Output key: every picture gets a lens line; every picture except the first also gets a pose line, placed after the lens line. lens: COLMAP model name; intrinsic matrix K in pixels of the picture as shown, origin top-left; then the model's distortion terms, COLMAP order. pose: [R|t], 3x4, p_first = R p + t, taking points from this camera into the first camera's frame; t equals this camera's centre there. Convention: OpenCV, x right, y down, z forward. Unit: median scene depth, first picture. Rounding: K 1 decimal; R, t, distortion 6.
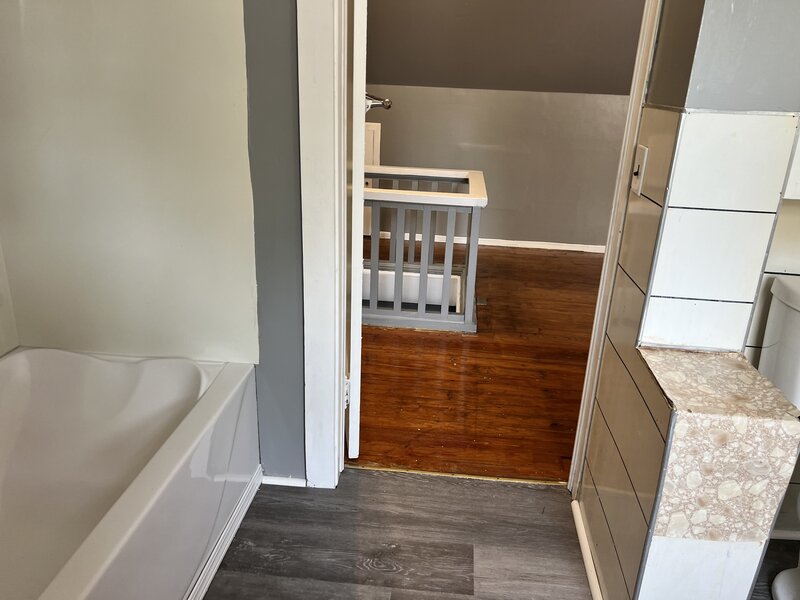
lens RADIAL K [[600.5, 0, 401.4], [0, 600.5, 295.8], [0, 0, 1]] dist [0.003261, -0.015180]
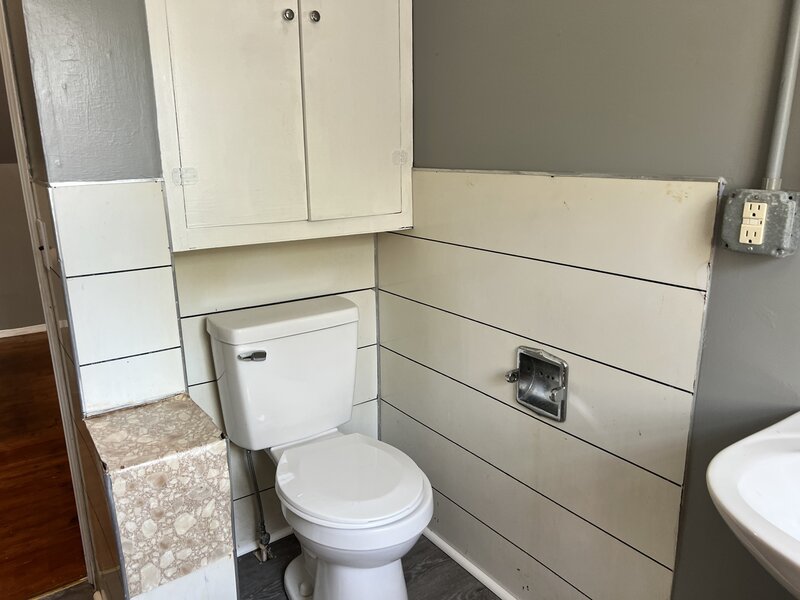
lens RADIAL K [[600.5, 0, 401.3], [0, 600.5, 303.5], [0, 0, 1]] dist [0.003261, -0.015180]
pose [[0.745815, -0.212259, 0.631432, 0.233104], [0.262572, 0.964808, 0.014188, 0.029494], [-0.612222, 0.155215, 0.775301, -0.131387]]
